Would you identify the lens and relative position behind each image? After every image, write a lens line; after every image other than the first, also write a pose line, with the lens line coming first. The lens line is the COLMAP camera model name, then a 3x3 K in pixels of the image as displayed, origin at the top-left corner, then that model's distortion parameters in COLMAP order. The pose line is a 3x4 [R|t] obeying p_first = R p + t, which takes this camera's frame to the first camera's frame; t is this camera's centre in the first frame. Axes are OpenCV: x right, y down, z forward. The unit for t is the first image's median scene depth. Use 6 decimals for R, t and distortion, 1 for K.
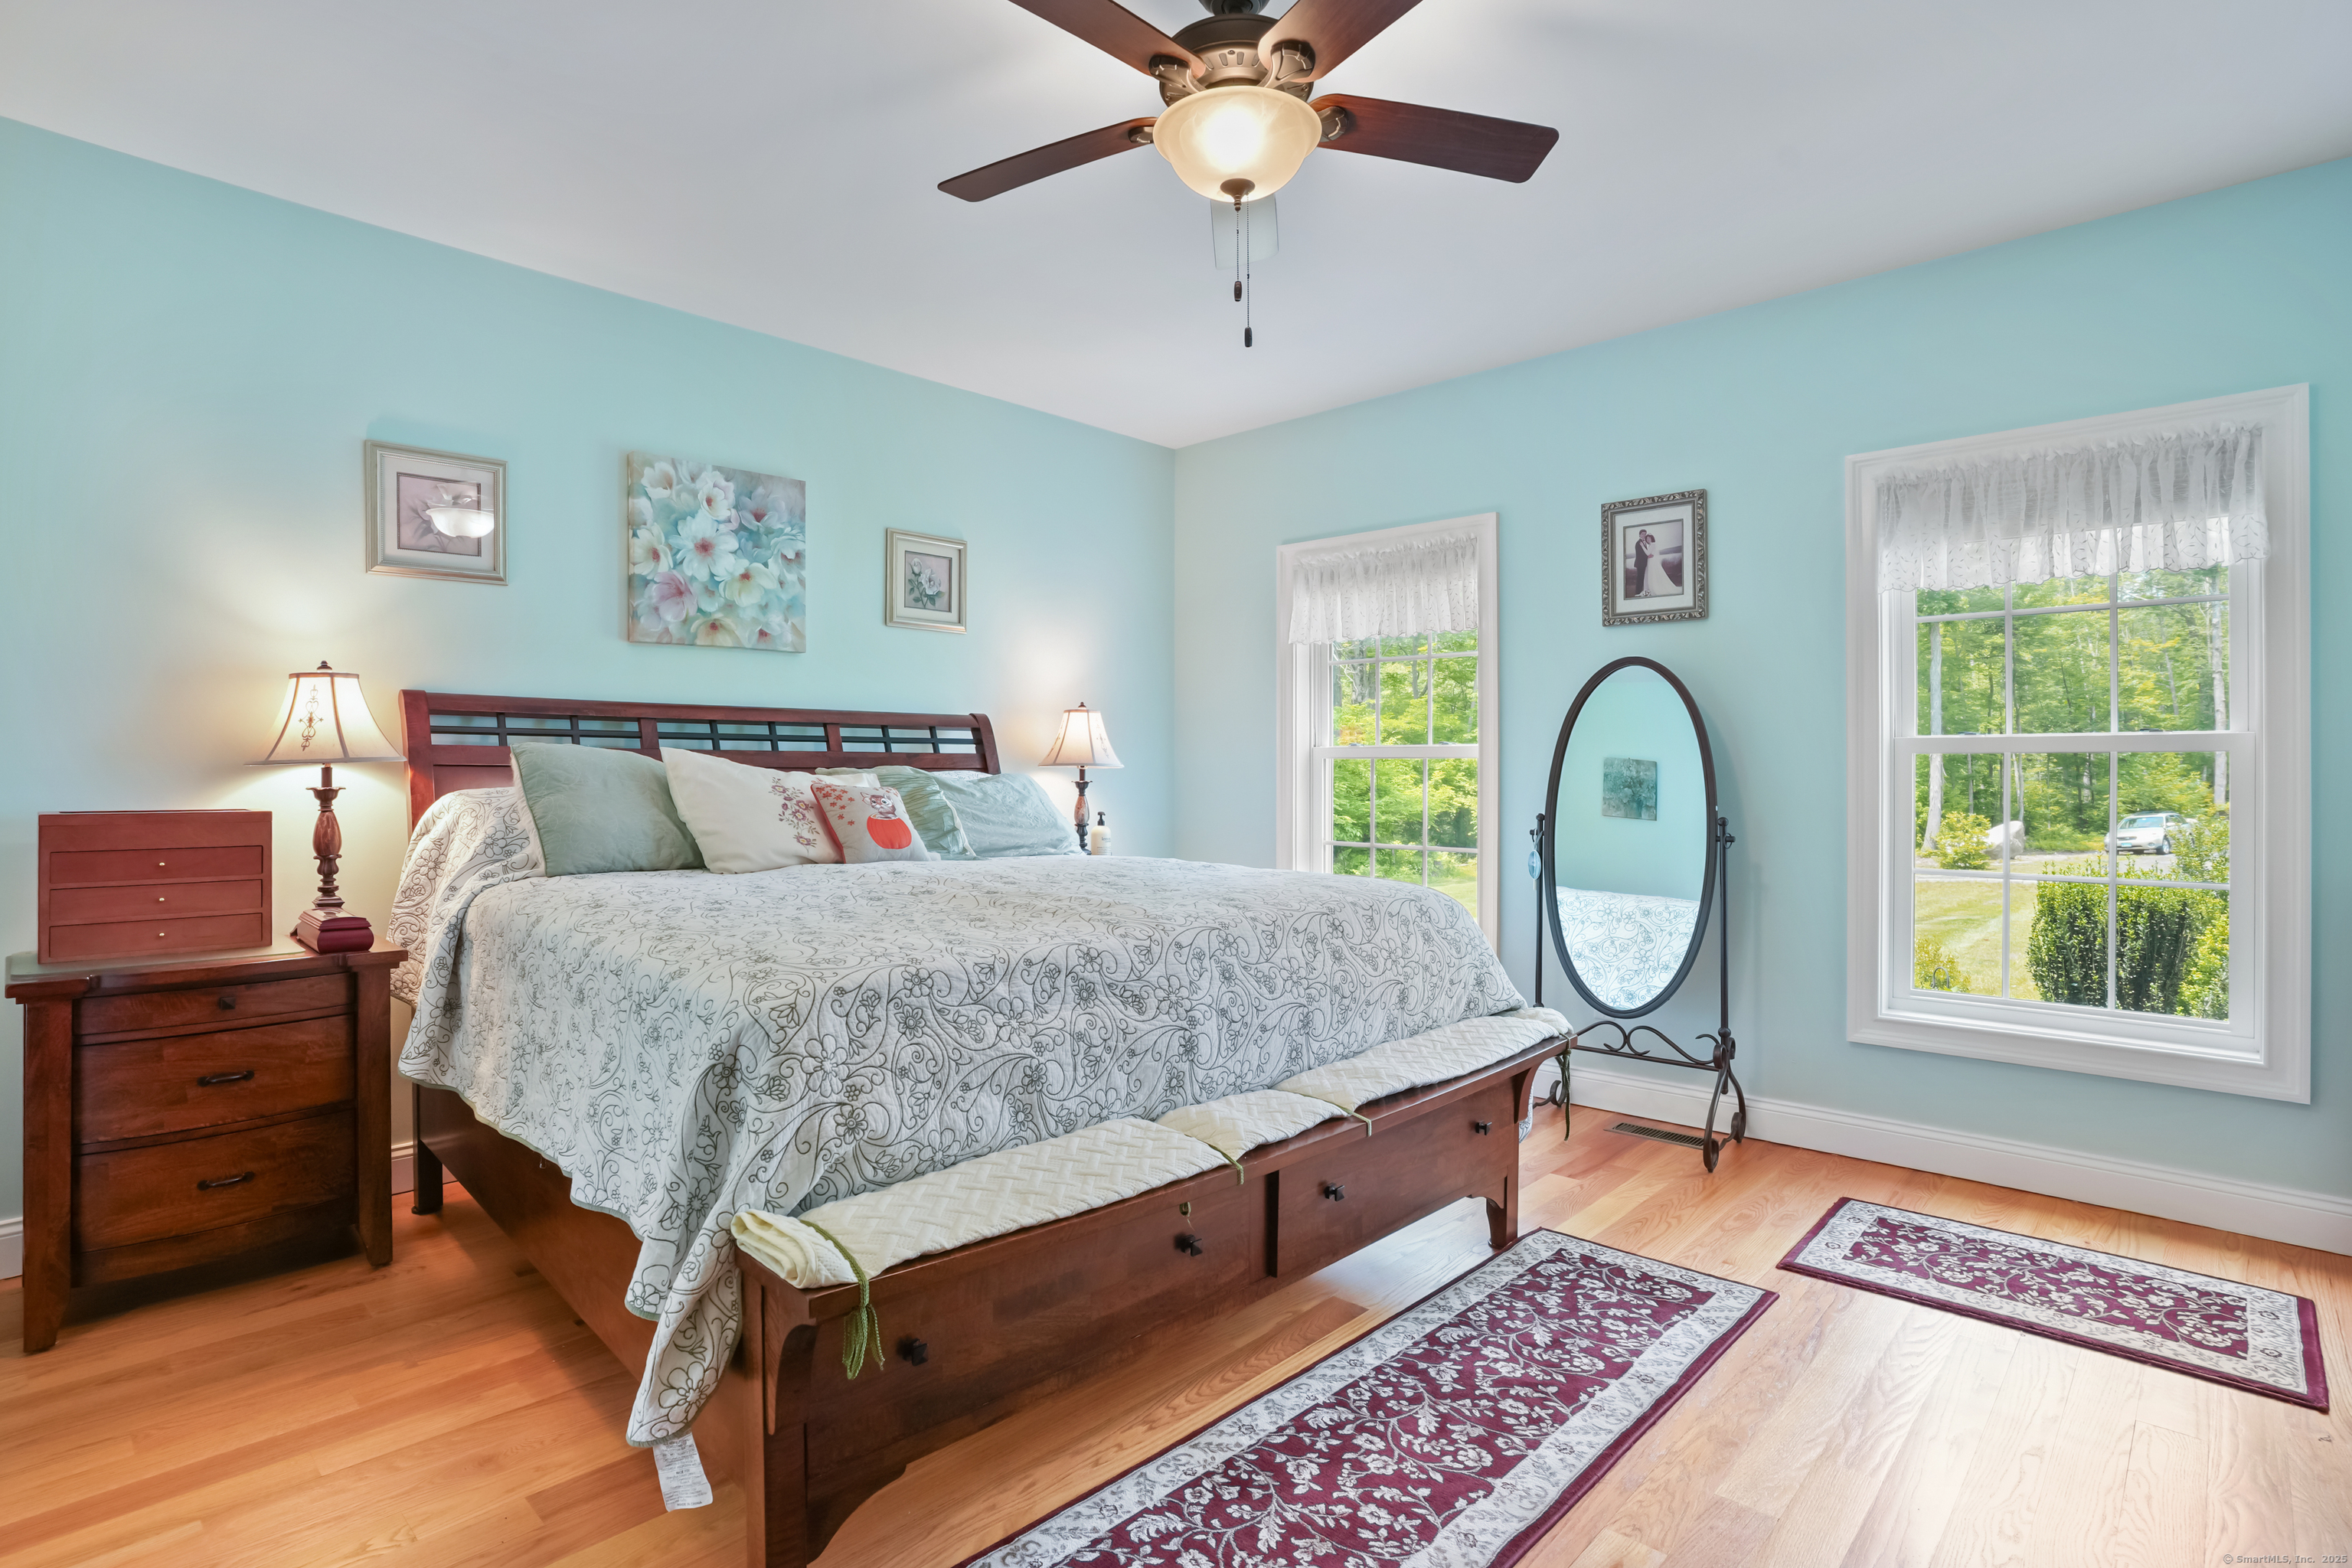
lens RADIAL K [[1157.7, 0, 1178.8], [0, 1157.7, 769.2], [0, 0, 1]] dist [-0.051664, 0.018215]
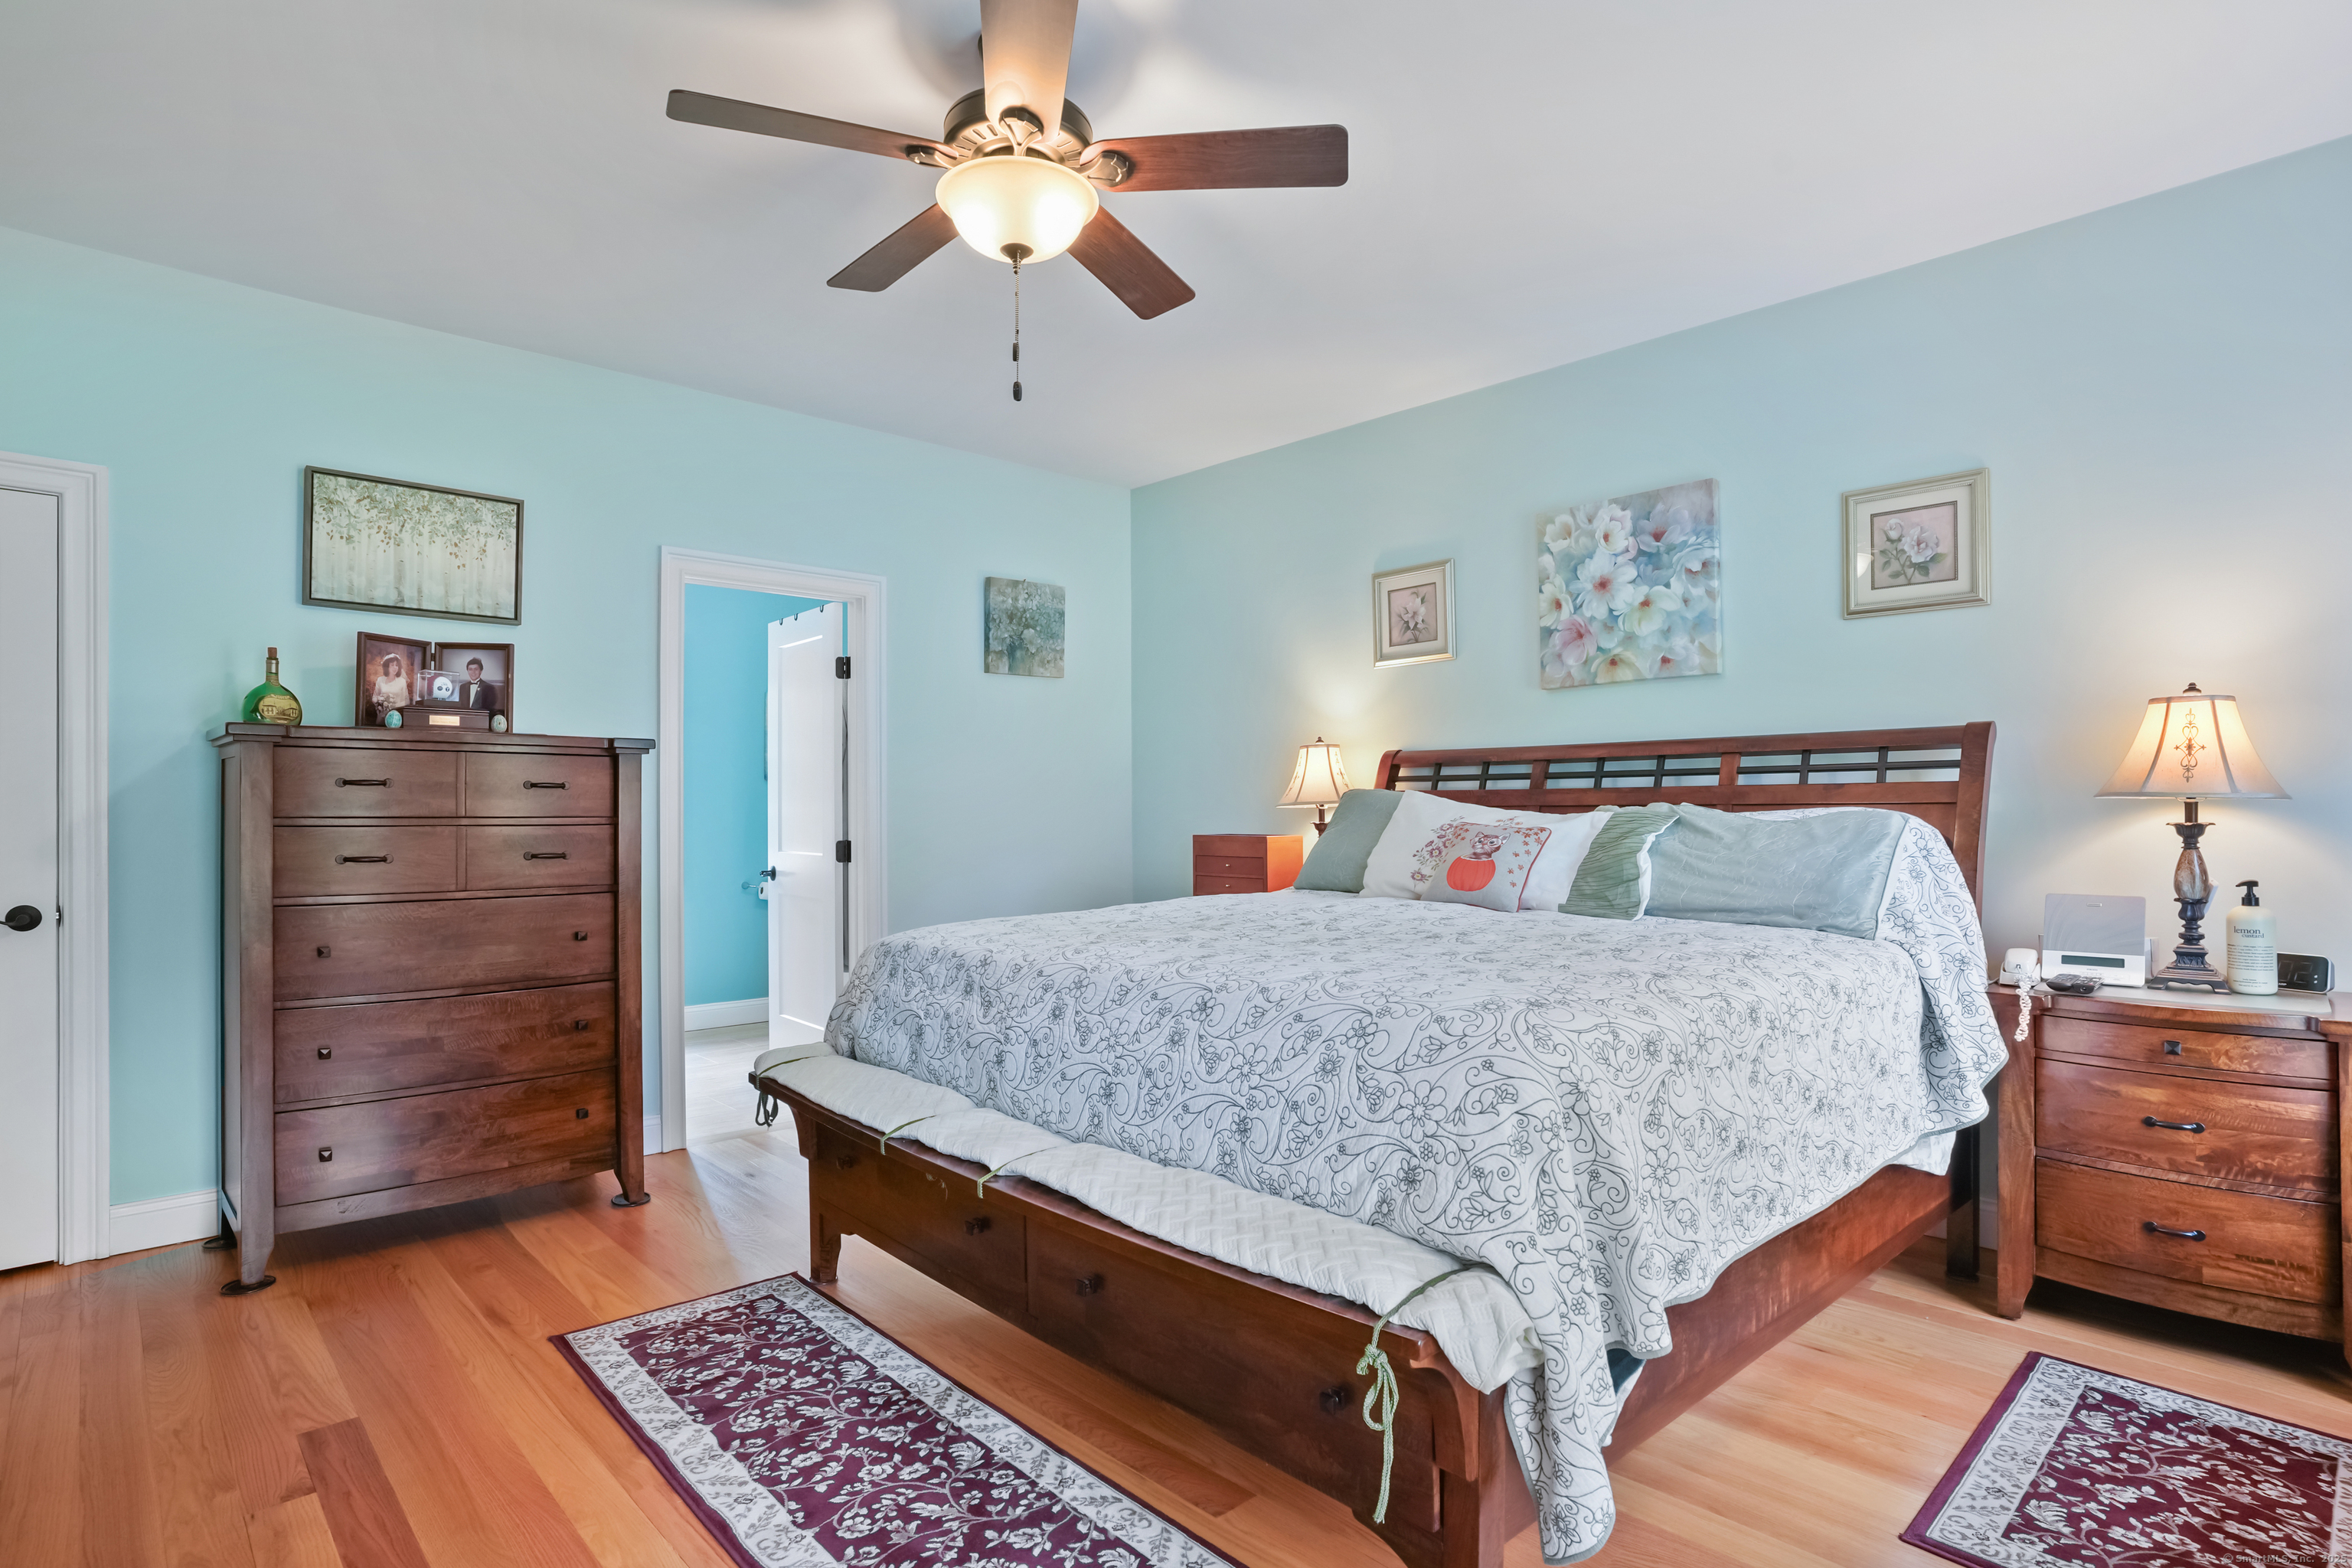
lens RADIAL K [[1202.2, 0, 1182.9], [0, 1202.2, 801.4], [0, 0, 1]] dist [-0.042995, 0.005489]
pose [[-0.048391, -0.005966, -0.998811, 0.646601], [0.005341, 0.999966, -0.006232, -0.000302], [0.998814, -0.005636, -0.048357, 0.687751]]
